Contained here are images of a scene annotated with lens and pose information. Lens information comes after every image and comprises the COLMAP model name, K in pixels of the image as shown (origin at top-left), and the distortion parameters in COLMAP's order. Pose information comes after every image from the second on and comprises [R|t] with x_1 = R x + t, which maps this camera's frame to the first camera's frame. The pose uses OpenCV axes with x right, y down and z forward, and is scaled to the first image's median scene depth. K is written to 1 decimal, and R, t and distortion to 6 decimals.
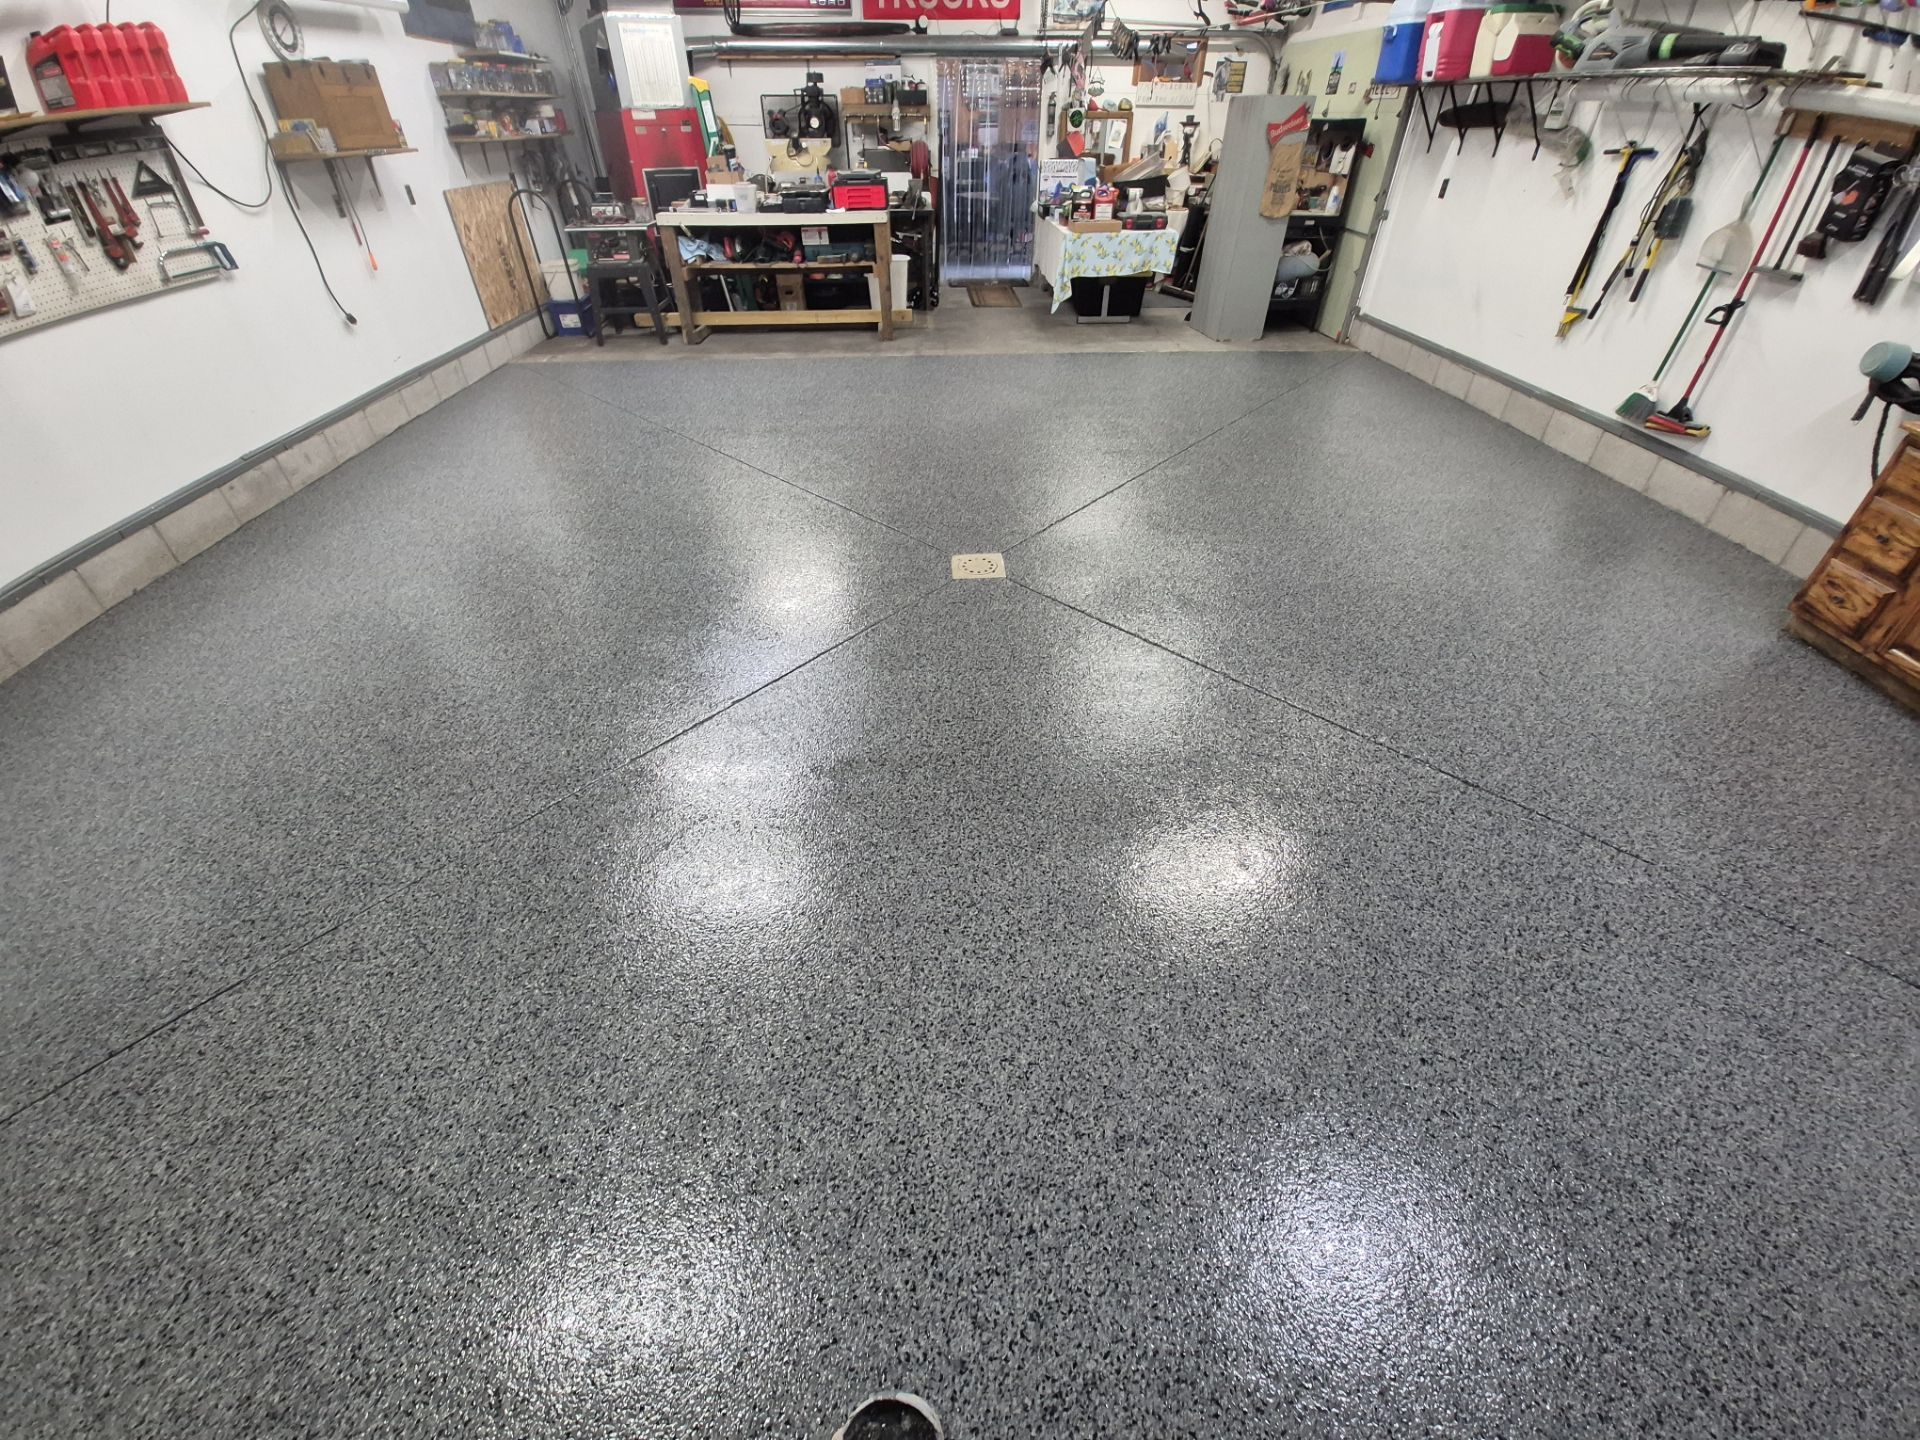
lens RADIAL K [[750.9, 0, 961.5], [0, 750.9, 717.3], [0, 0, 1]] dist [-0.001228, -0.010799]
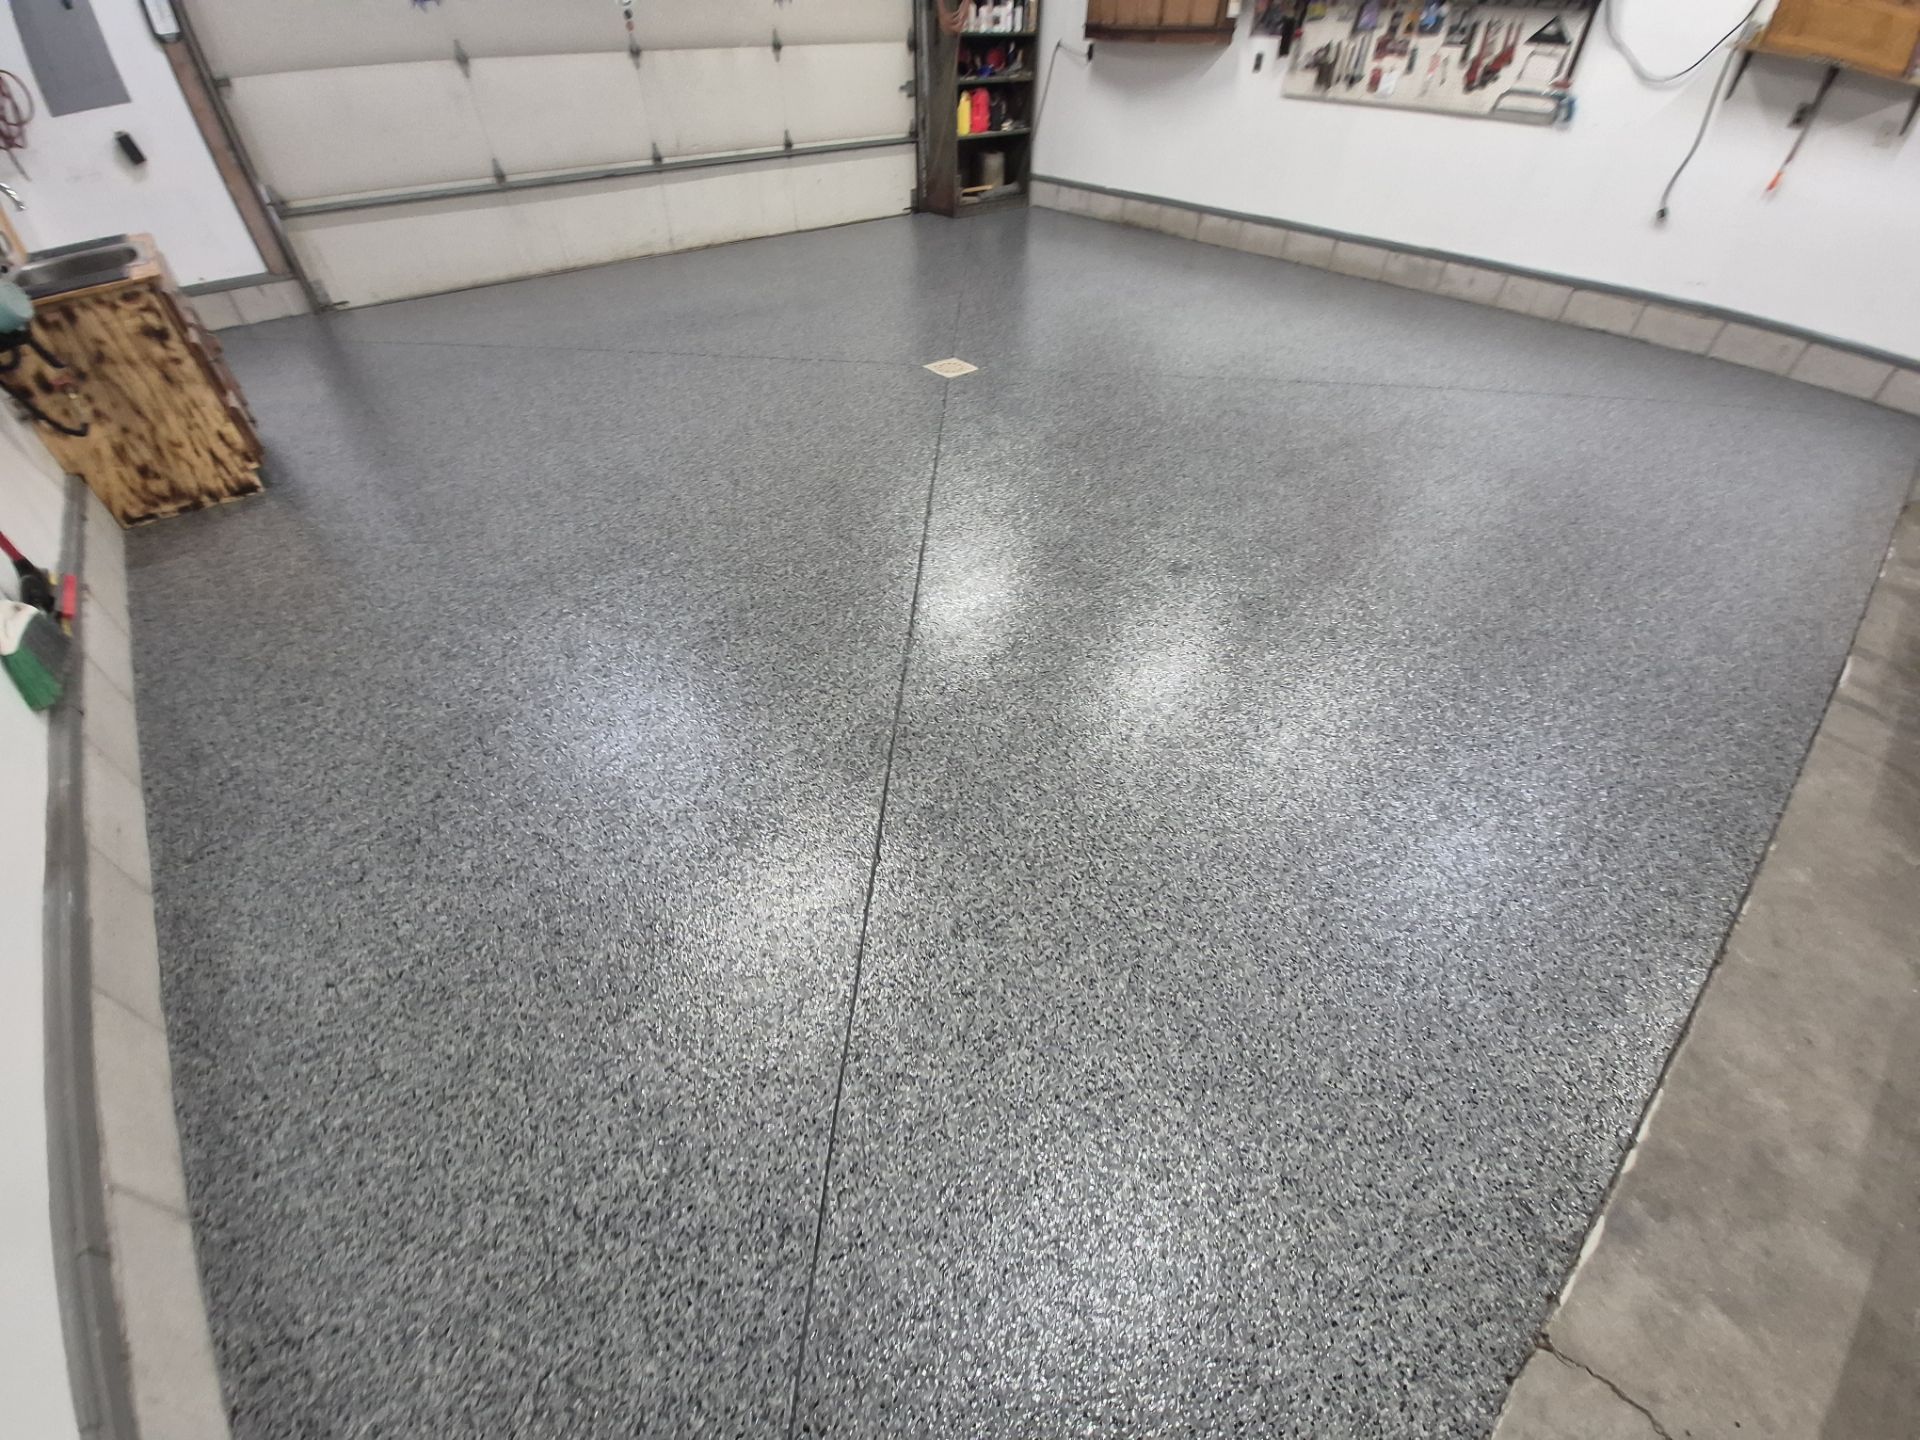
lens RADIAL K [[744.1, 0, 952.5], [0, 744.1, 727.3], [0, 0, 1]] dist [-0.001042, -0.011300]
pose [[-0.792977, 0.424240, -0.437273, 0.617745], [-0.380504, 0.215676, 0.899278, -0.898507], [0.475819, 0.879491, -0.009601, 1.165236]]
